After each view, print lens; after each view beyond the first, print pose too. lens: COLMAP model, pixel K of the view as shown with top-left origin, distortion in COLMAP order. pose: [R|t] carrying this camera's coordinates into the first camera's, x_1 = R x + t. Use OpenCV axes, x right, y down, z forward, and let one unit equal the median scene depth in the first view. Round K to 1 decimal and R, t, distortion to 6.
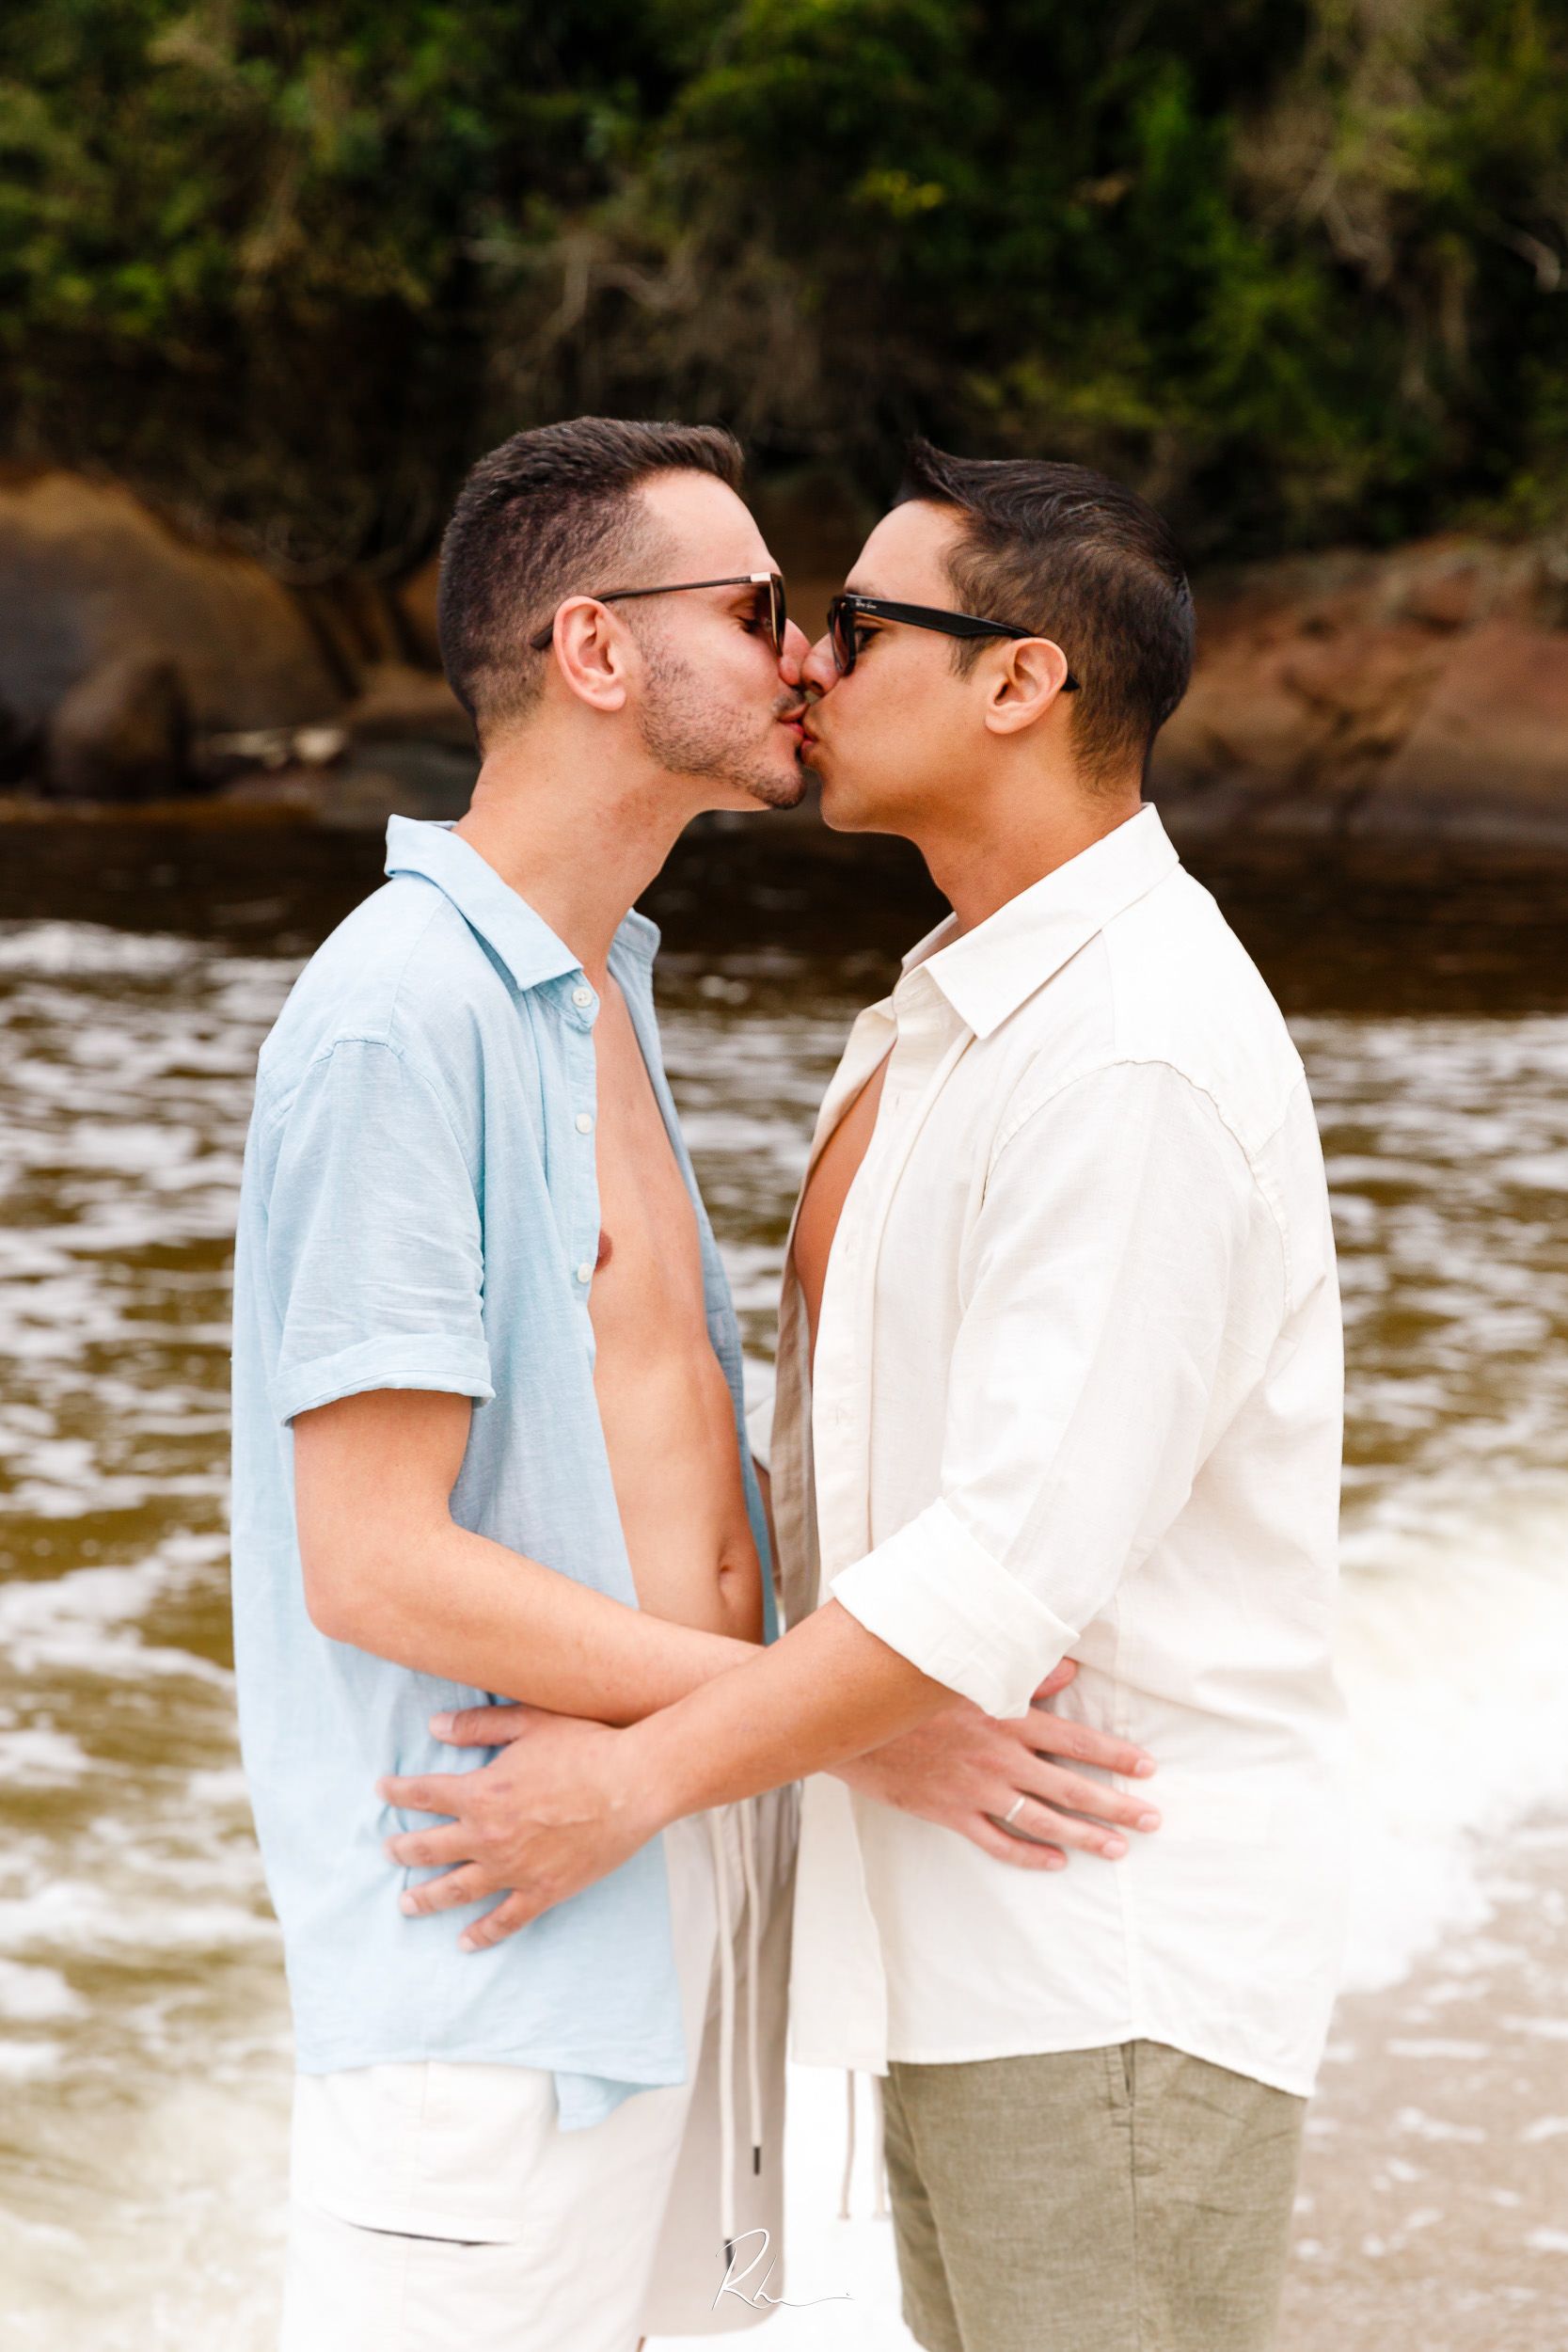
lens RADIAL K [[4176.4, 0, 848.8], [0, 4176.4, 1168.7], [0, 0, 1]] dist [0.040381, 0.000000]
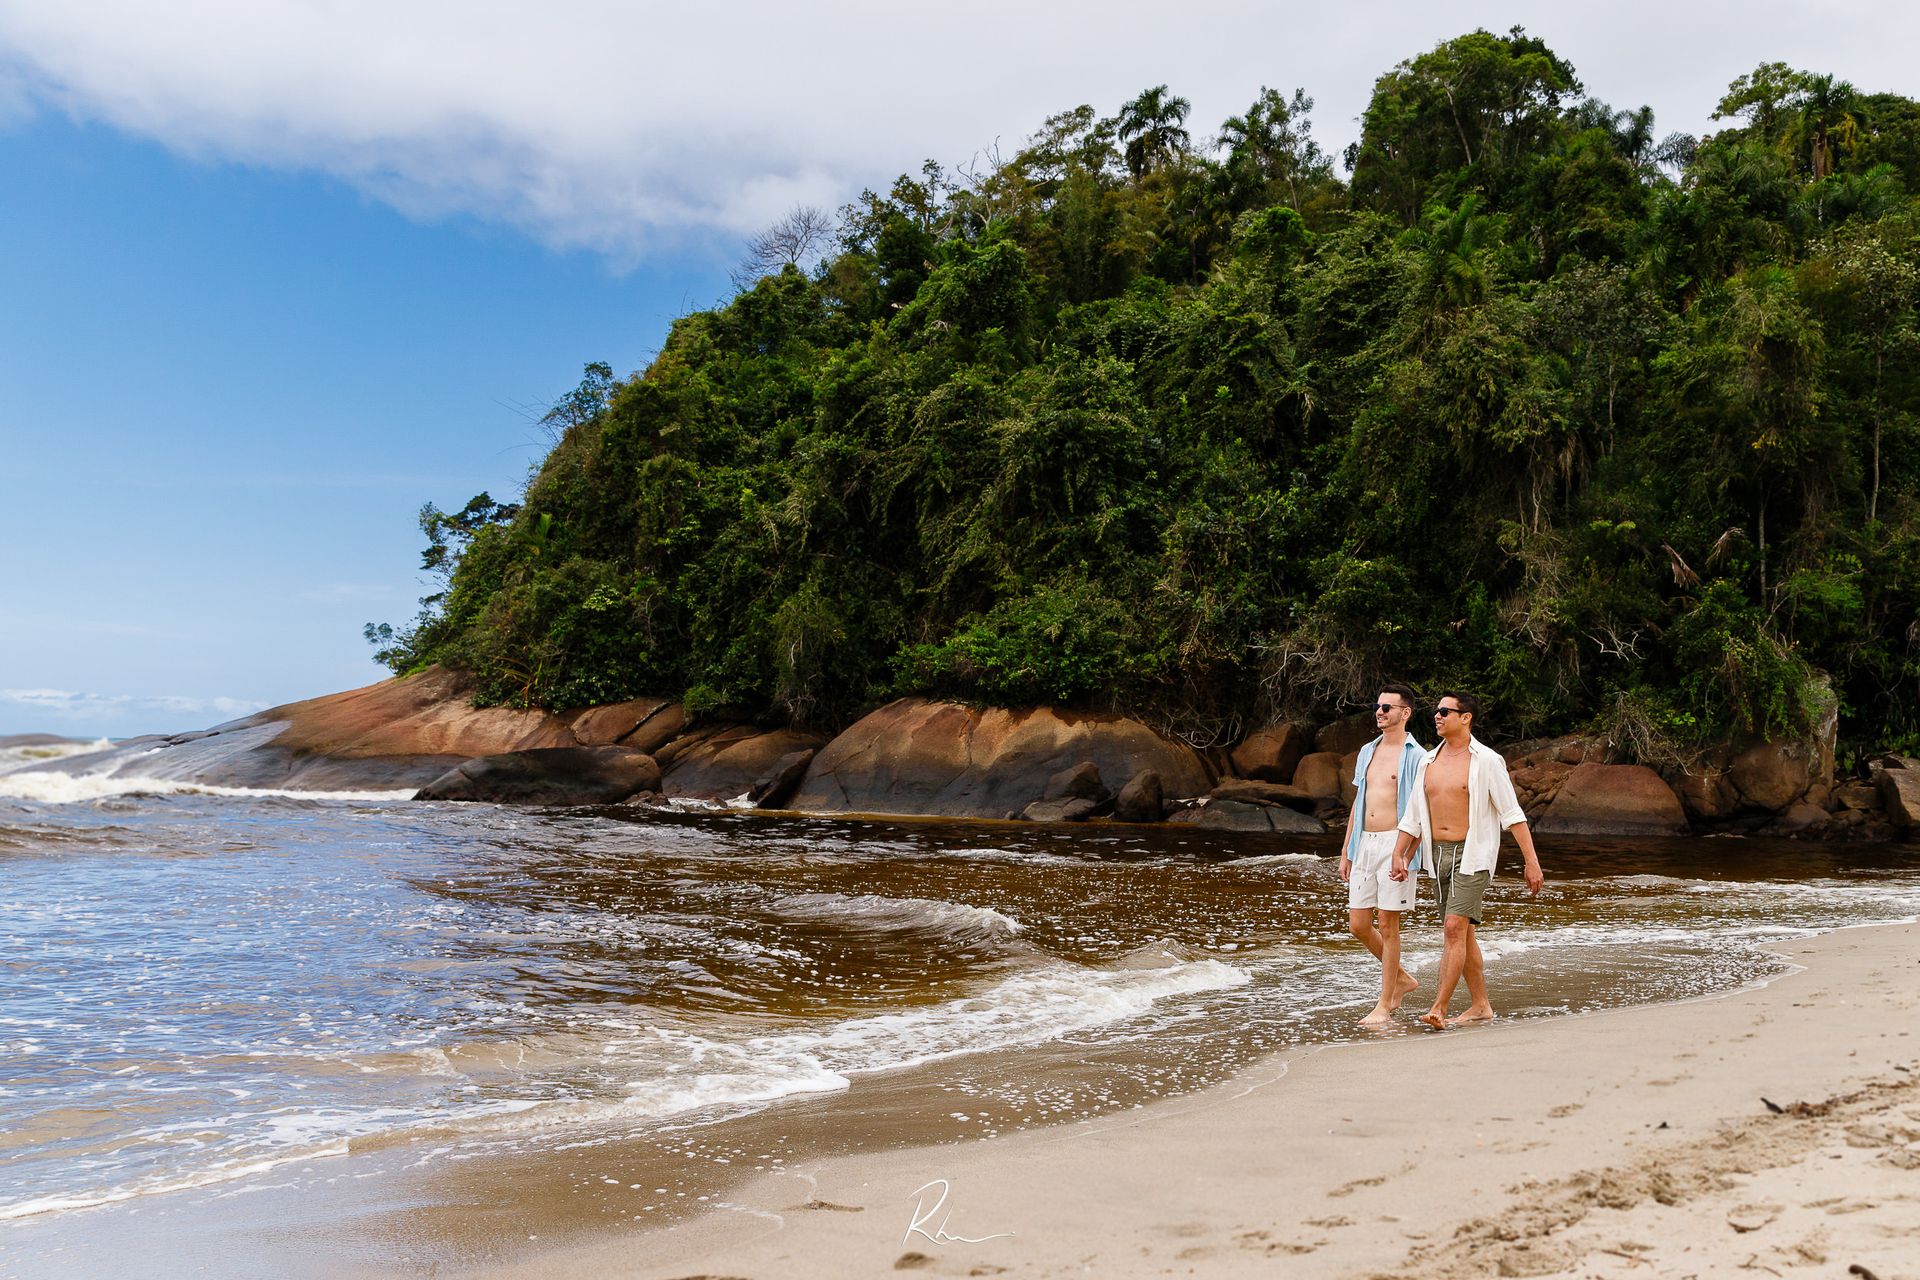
lens RADIAL K [[1560.9, 0, 1082.6], [0, 1560.9, 741.4], [0, 0, 1]] dist [-0.031190, 0.034608]
pose [[0.979729, -0.005847, -0.200242, 0.020136], [-0.022754, 0.989857, -0.140230, 0.021223], [0.199031, 0.141944, 0.969659, -0.165665]]
